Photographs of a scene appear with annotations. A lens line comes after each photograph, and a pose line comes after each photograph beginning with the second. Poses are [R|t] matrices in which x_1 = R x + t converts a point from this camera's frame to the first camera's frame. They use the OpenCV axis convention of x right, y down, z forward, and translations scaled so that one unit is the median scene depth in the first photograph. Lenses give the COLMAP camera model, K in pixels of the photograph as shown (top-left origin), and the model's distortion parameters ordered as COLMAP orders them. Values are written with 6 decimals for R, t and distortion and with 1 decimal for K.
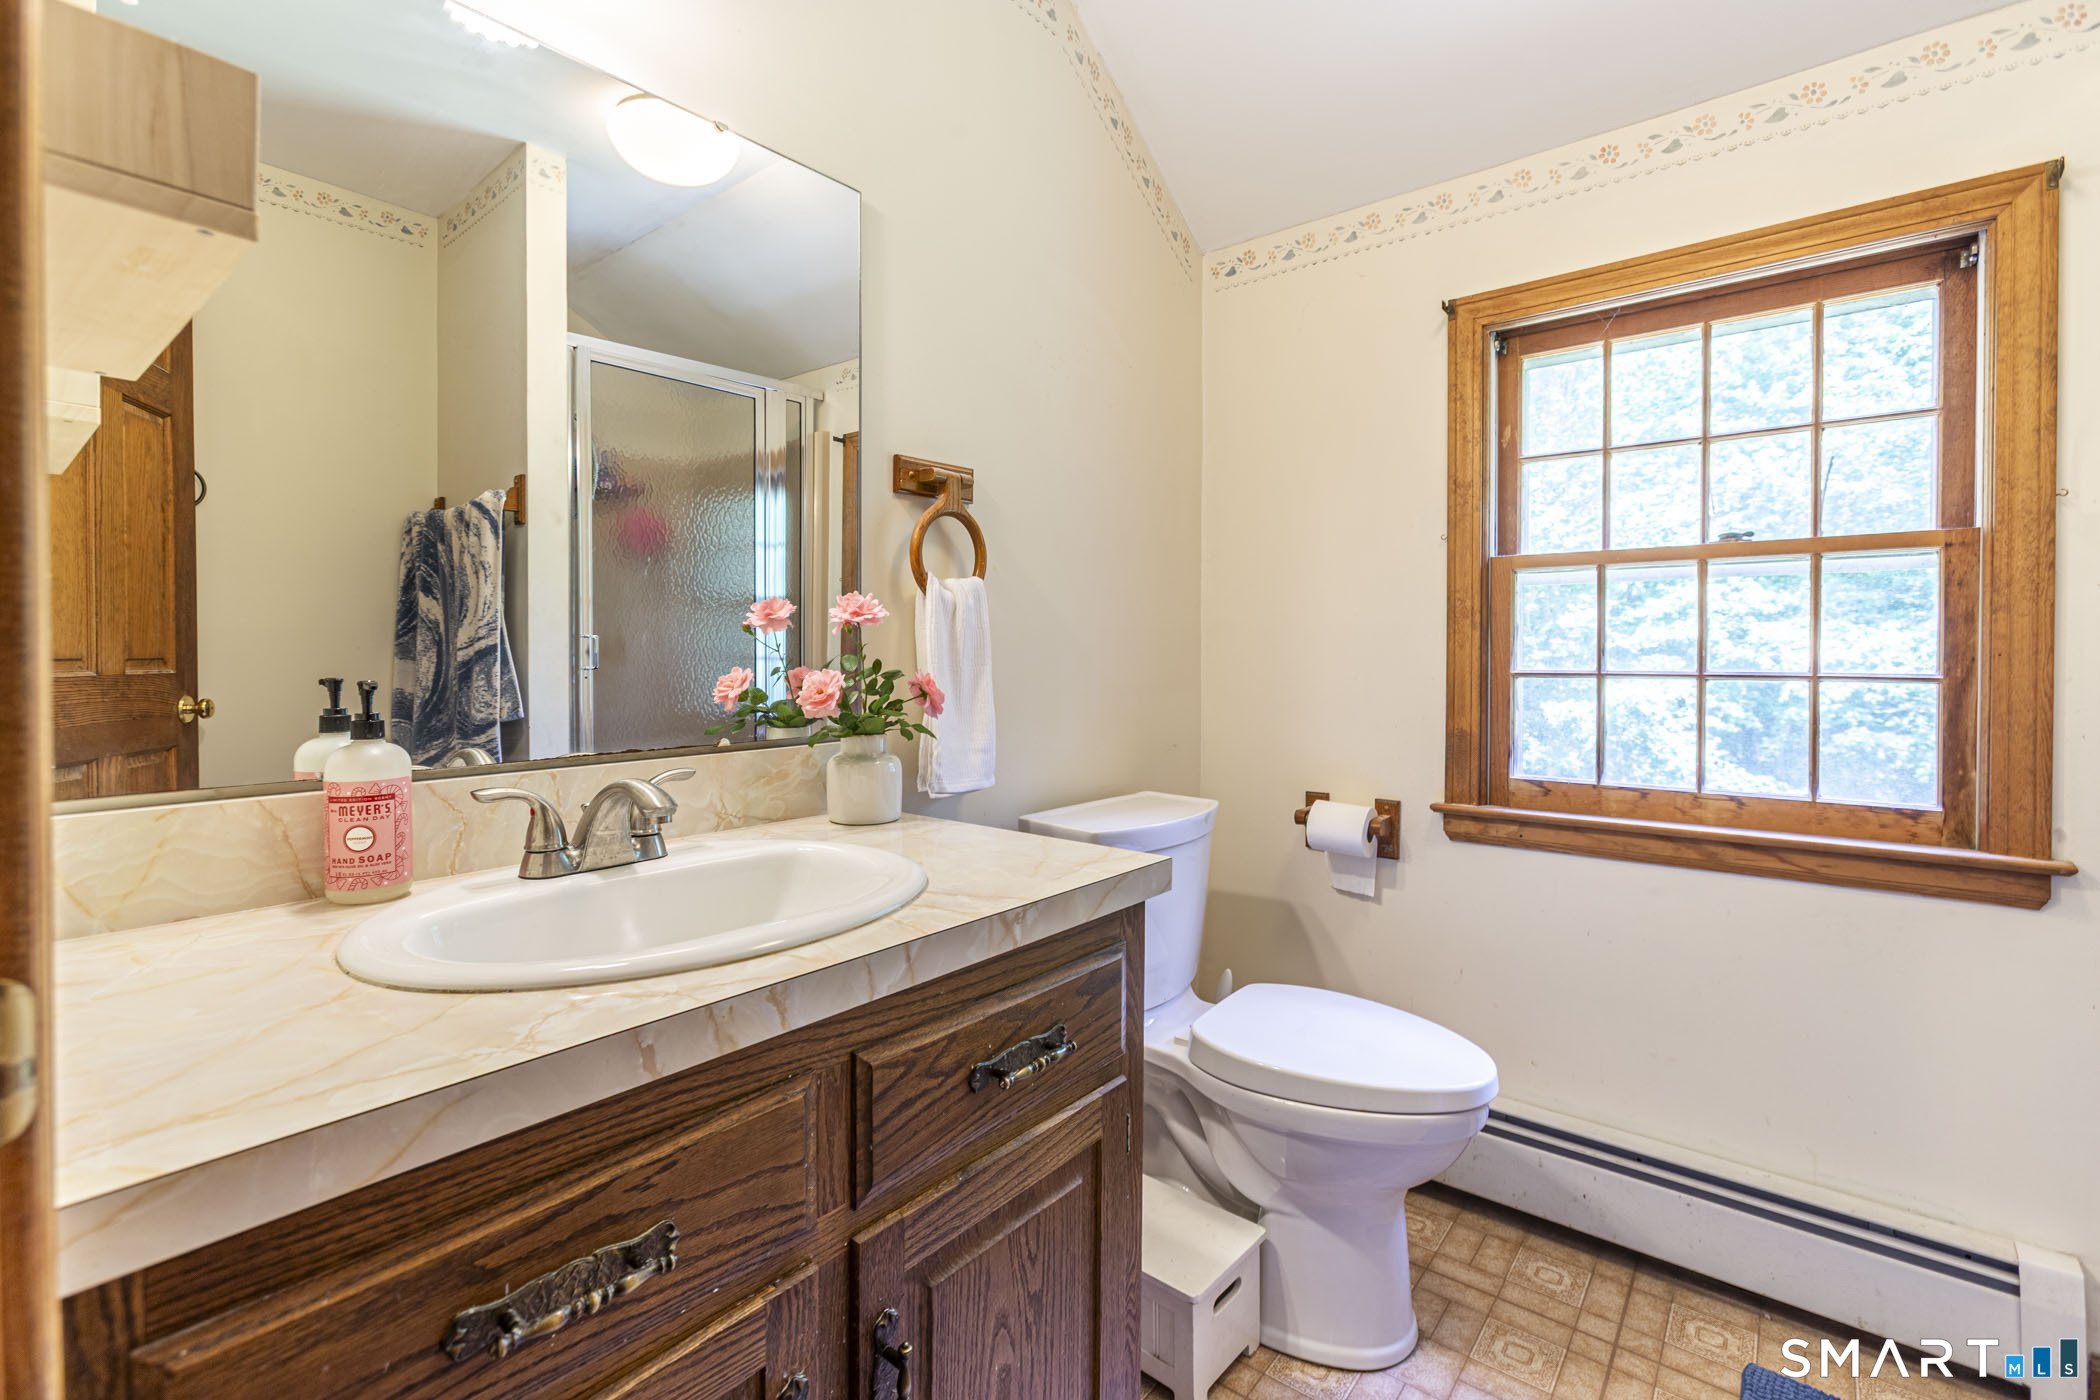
lens RADIAL K [[951.3, 0, 1012.8], [0, 951.3, 673.8], [0, 0, 1]] dist [-0.001102, 0.000058]
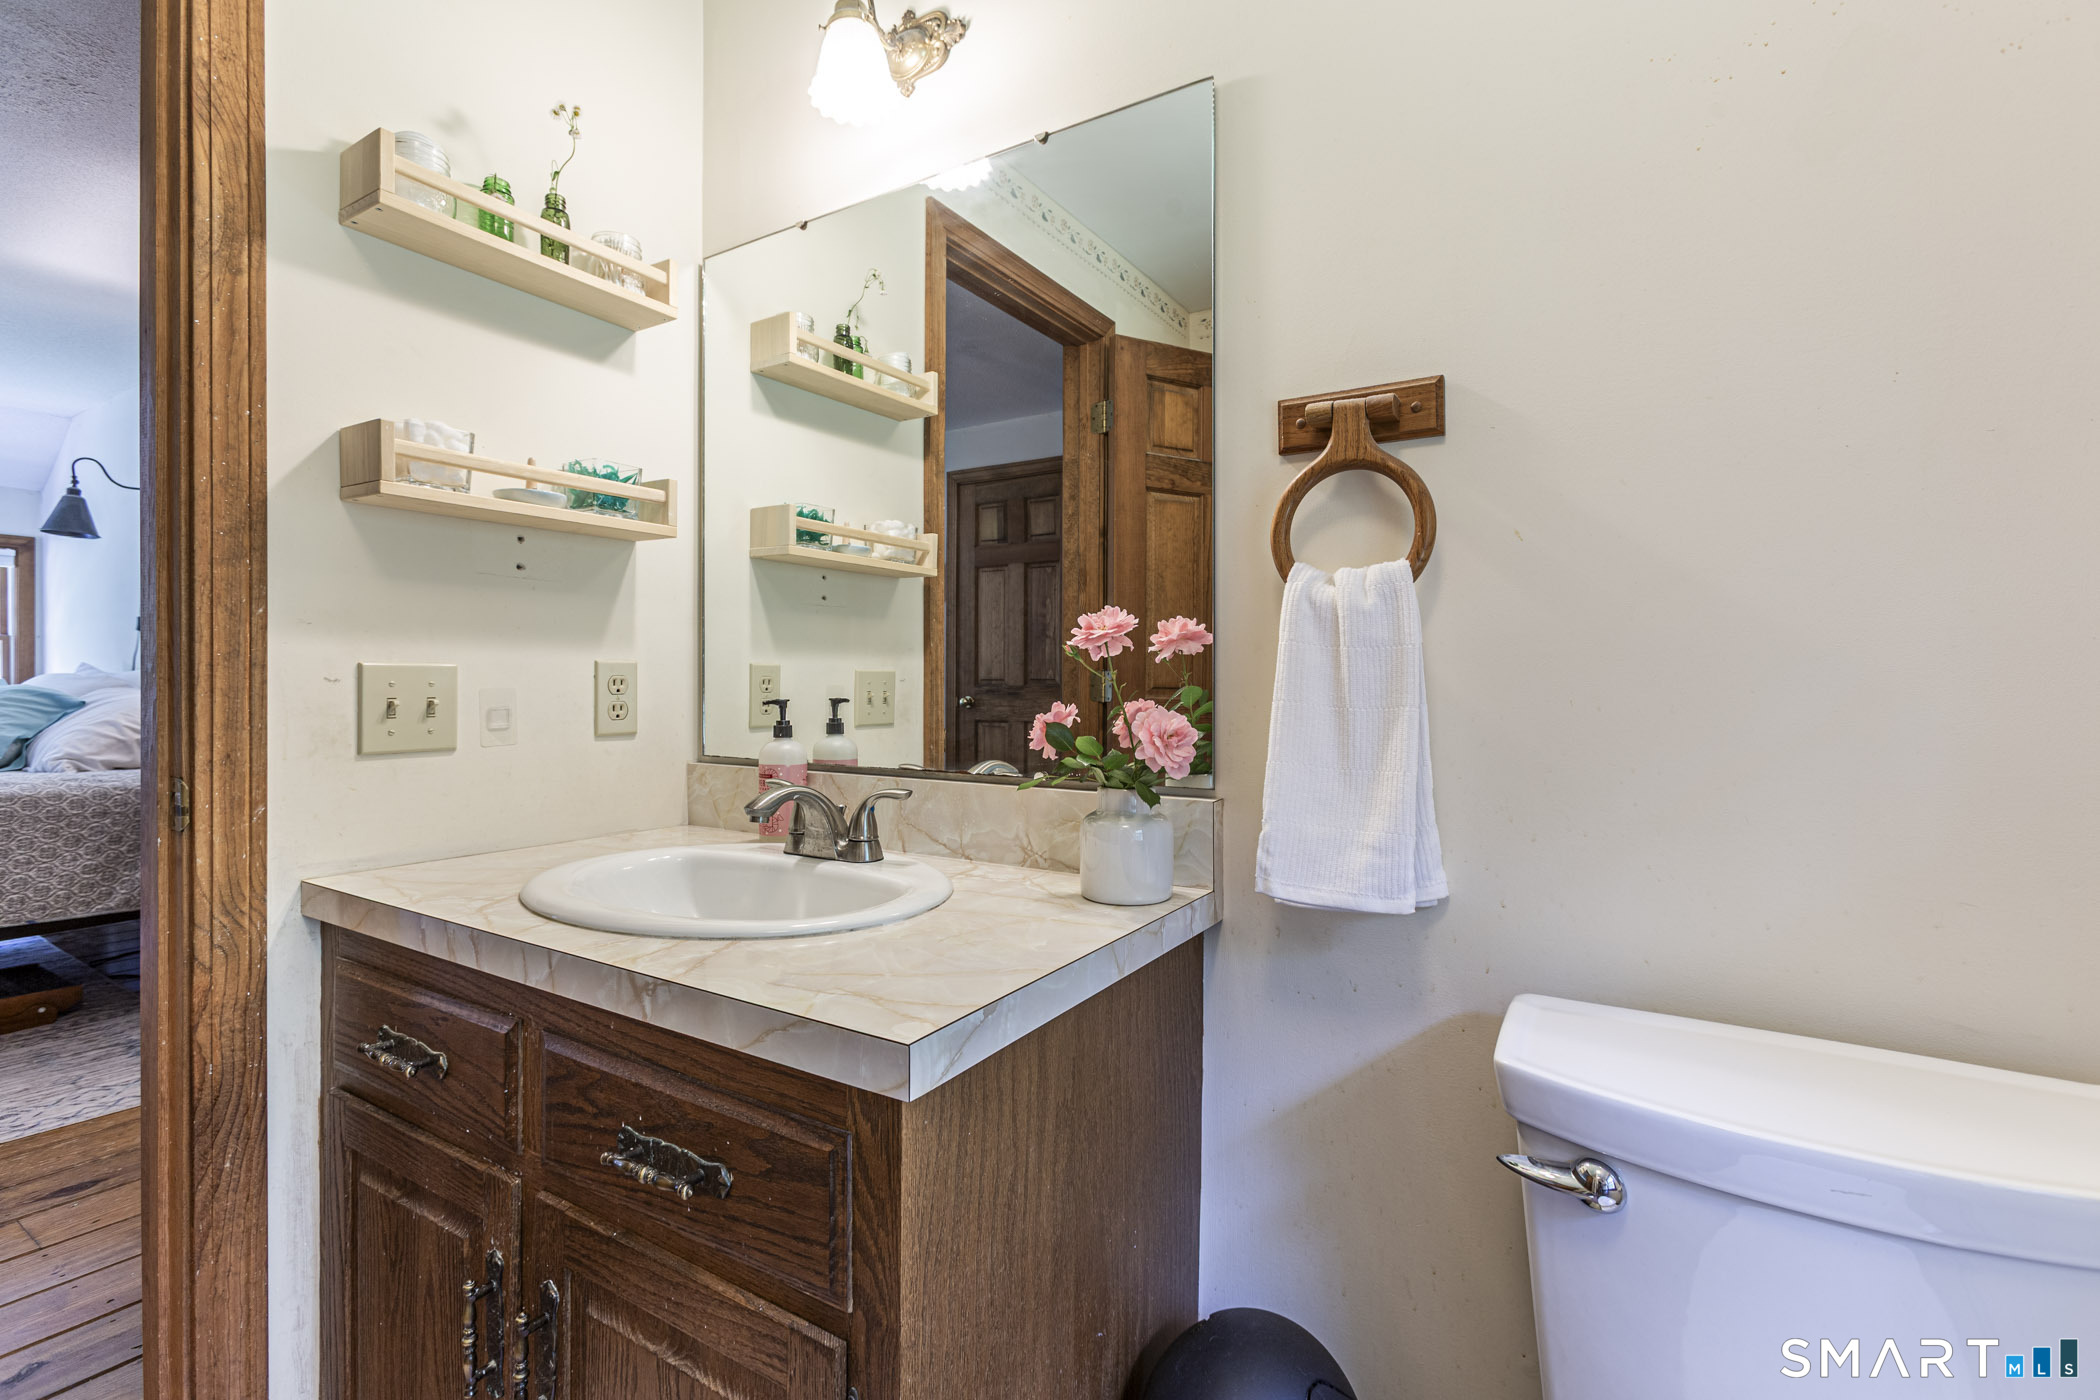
lens RADIAL K [[951.3, 0, 1012.8], [0, 951.3, 673.8], [0, 0, 1]] dist [-0.001102, 0.000058]
pose [[0.139736, -0.005060, -0.990176, 0.691511], [-0.023877, 0.999679, -0.008478, -0.023419], [0.989901, 0.024827, 0.139570, 0.910516]]
